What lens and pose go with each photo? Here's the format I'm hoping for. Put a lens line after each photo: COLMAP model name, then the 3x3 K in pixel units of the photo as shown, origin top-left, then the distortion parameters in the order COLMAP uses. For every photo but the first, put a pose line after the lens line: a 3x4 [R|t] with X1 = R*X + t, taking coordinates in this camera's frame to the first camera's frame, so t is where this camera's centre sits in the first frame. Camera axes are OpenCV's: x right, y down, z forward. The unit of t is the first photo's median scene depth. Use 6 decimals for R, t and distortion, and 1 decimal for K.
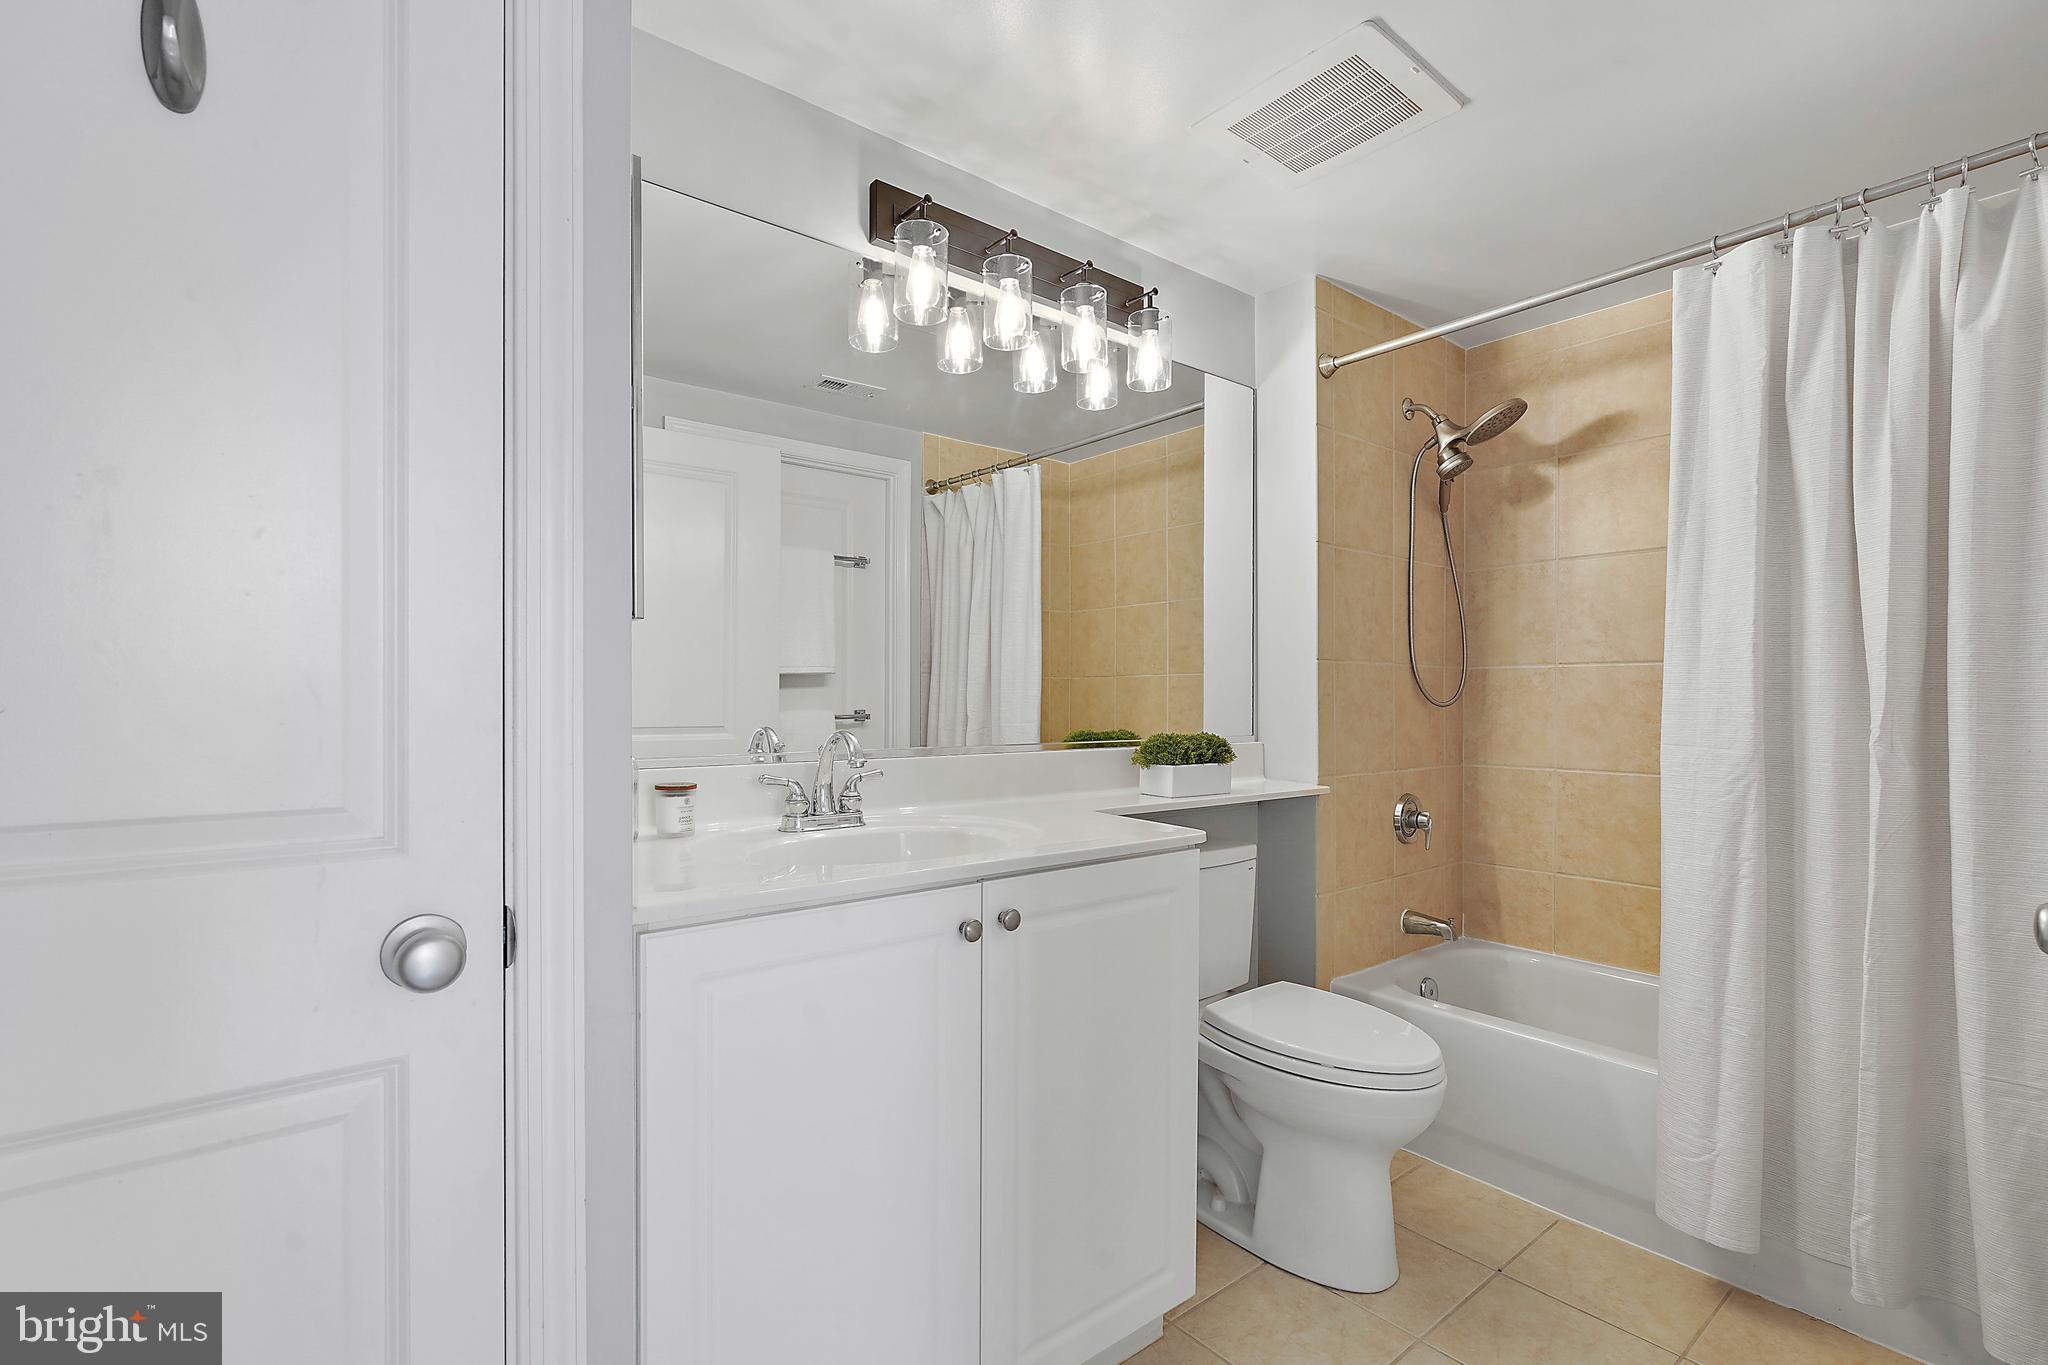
lens RADIAL K [[932.7, 0, 1019.3], [0, 932.7, 696.5], [0, 0, 1]] dist [-0.004227, 0.000744]
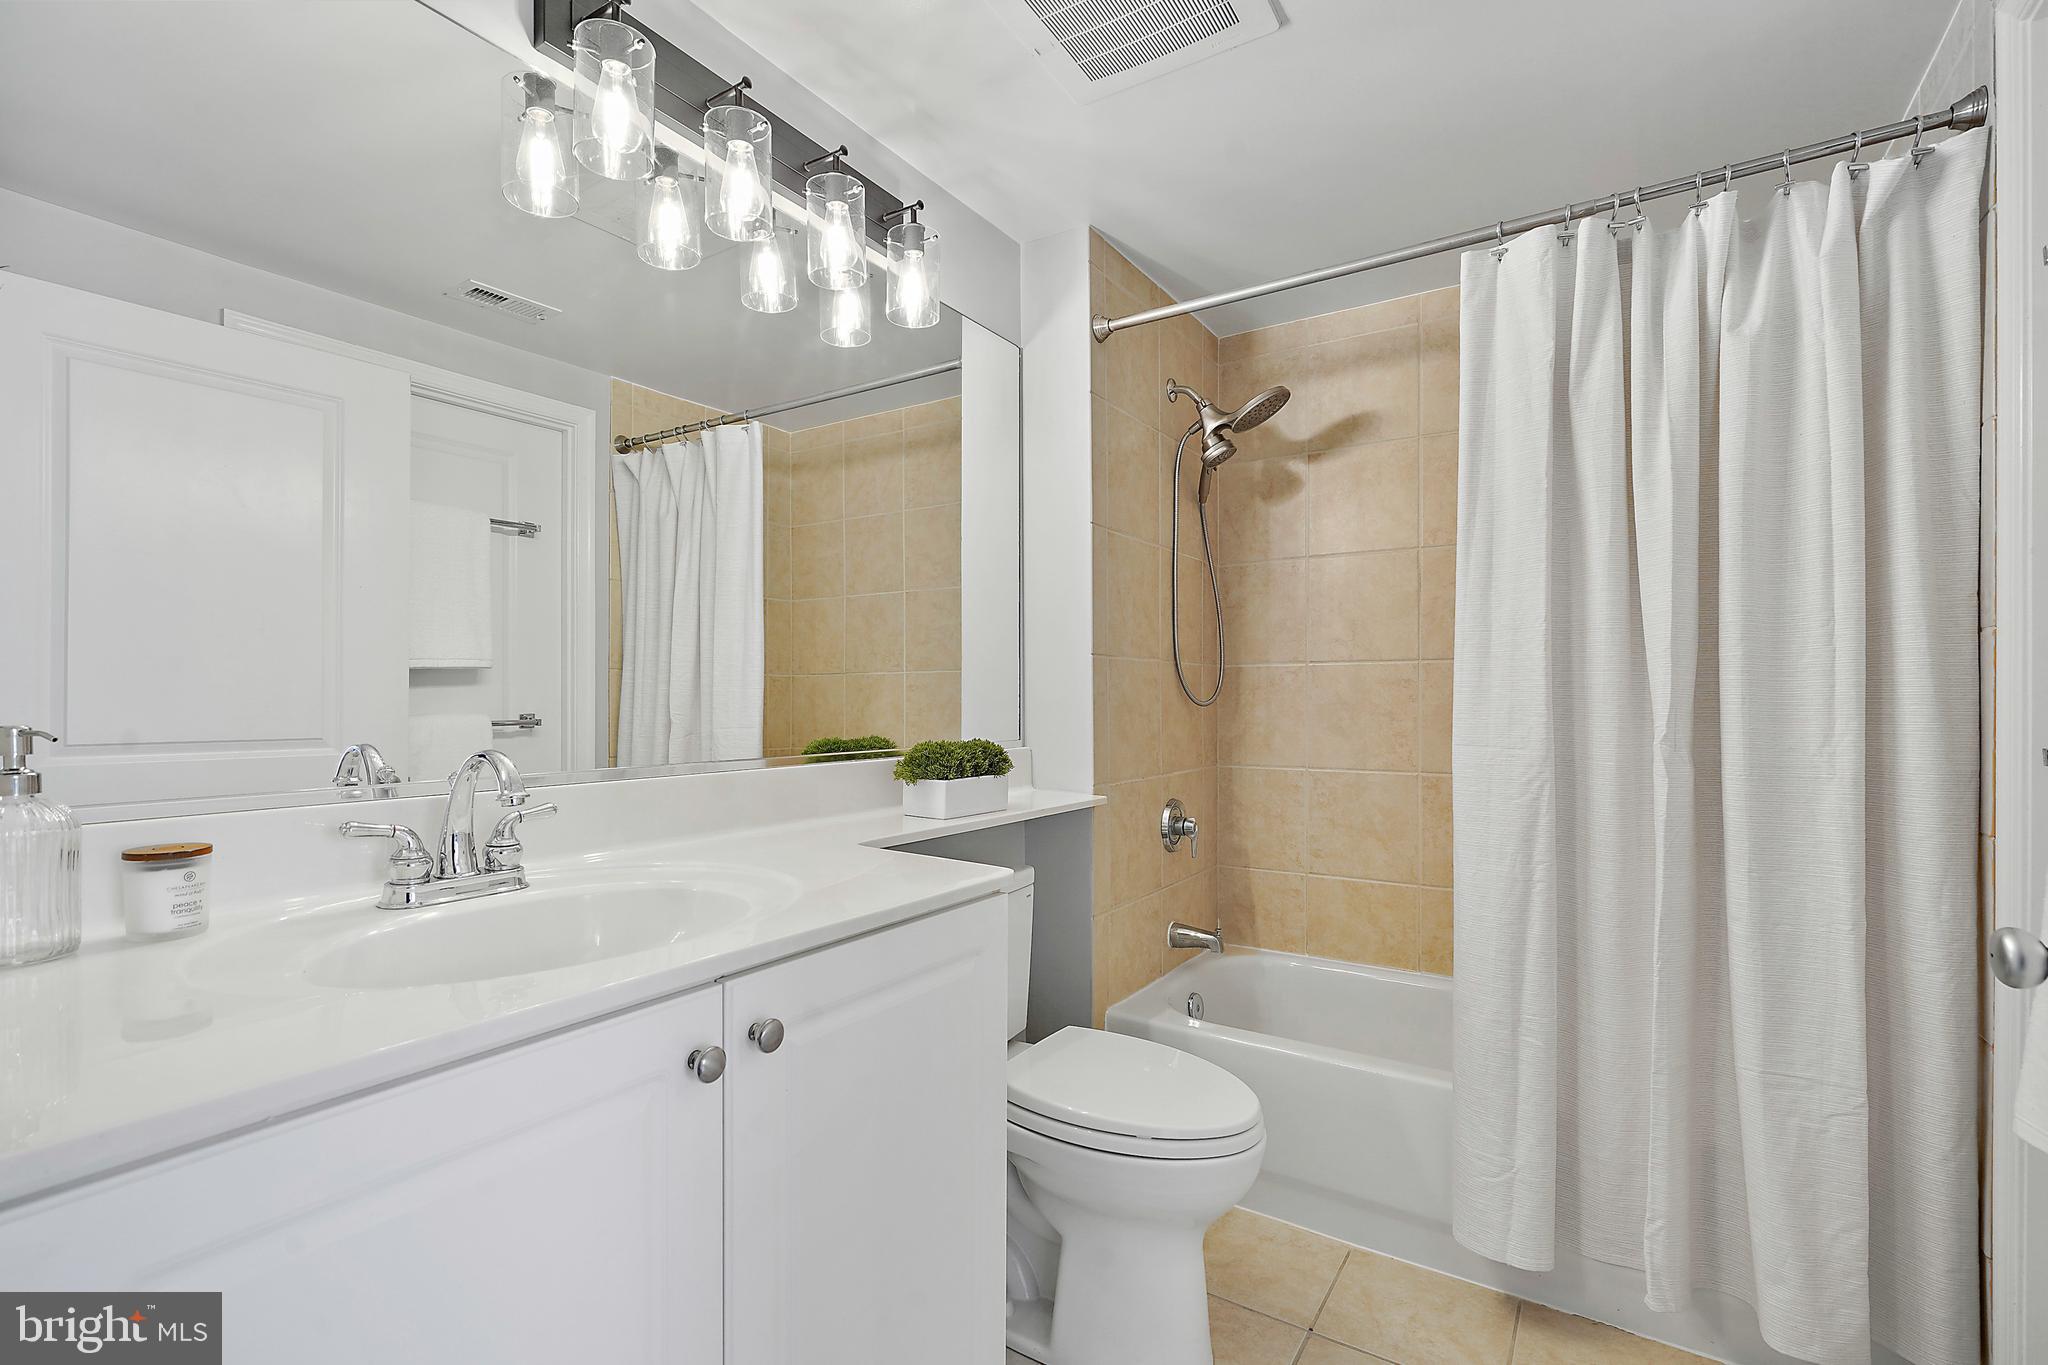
lens RADIAL K [[932.7, 0, 1019.3], [0, 932.7, 696.5], [0, 0, 1]] dist [-0.004227, 0.000744]
pose [[0.951461, -0.002584, 0.307757, -0.026351], [0.002336, 0.999997, 0.001176, -0.000673], [-0.307759, -0.000400, 0.951464, 0.193308]]
